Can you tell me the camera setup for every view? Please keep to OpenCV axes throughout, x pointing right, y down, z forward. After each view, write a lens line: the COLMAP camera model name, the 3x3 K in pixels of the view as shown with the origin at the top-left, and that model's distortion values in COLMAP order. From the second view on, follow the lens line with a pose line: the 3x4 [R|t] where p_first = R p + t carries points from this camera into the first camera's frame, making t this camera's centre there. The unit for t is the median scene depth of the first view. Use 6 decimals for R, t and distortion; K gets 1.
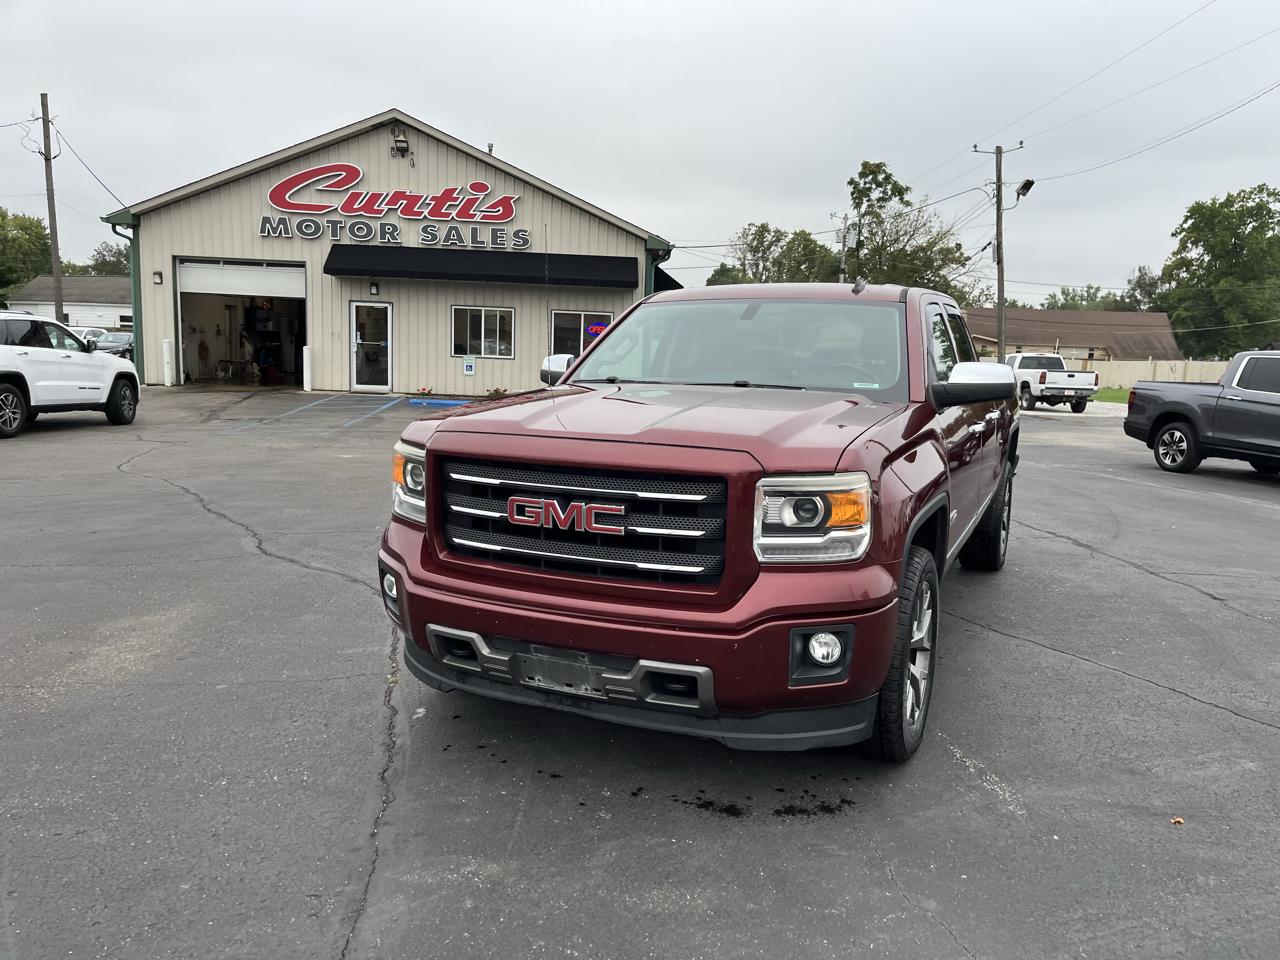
lens RADIAL K [[972.8, 0, 651.0], [0, 972.8, 494.5], [0, 0, 1]] dist [0.066952, -0.093098]
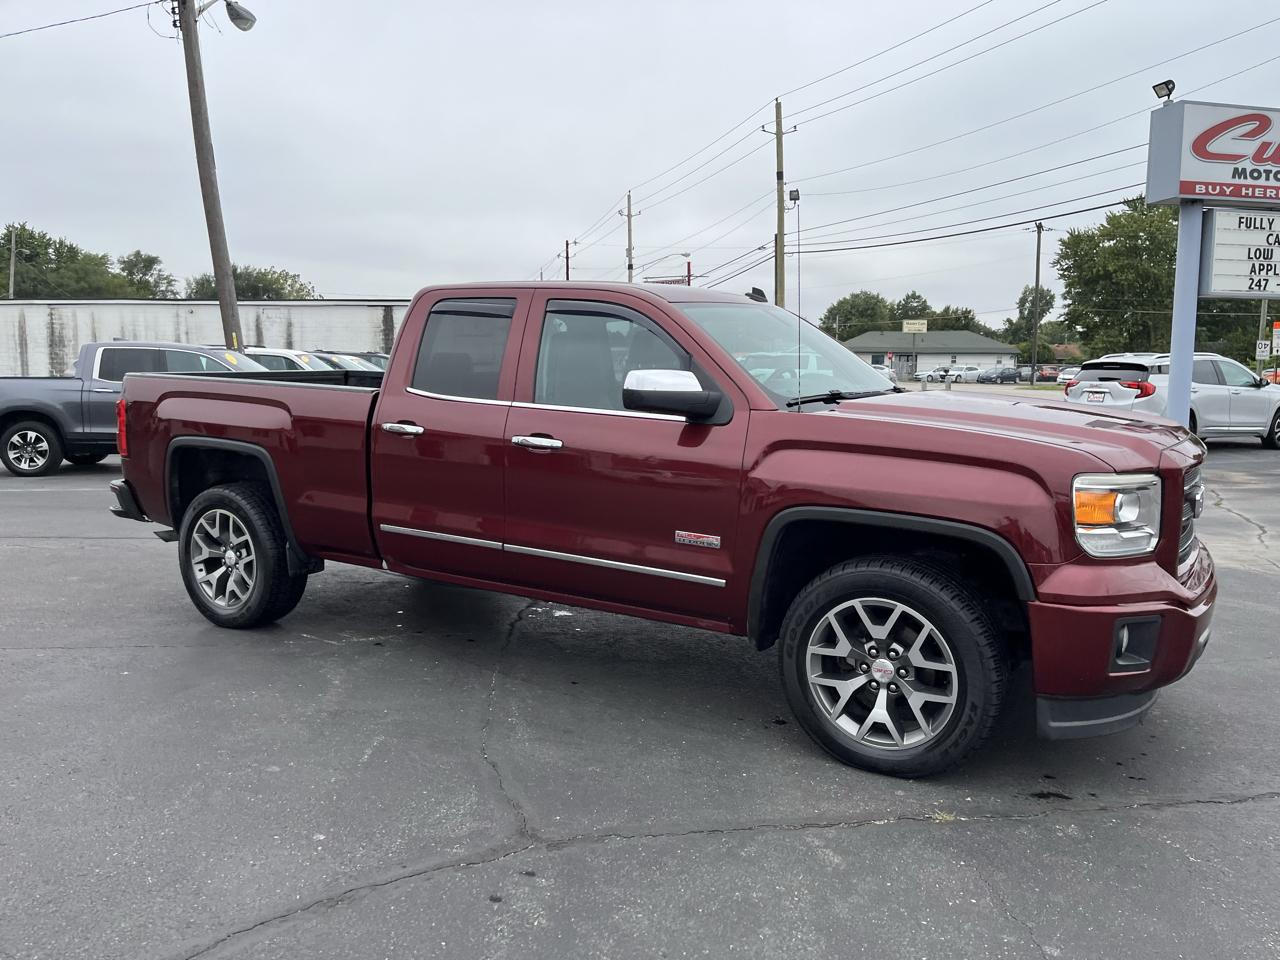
lens RADIAL K [[967.1, 0, 652.8], [0, 967.1, 468.6], [0, 0, 1]] dist [0.071049, -0.090607]
pose [[0.103543, -0.138500, 0.984935, -0.182534], [0.146170, 0.981625, 0.122668, -0.035642], [-0.983826, 0.131266, 0.121885, 0.205382]]
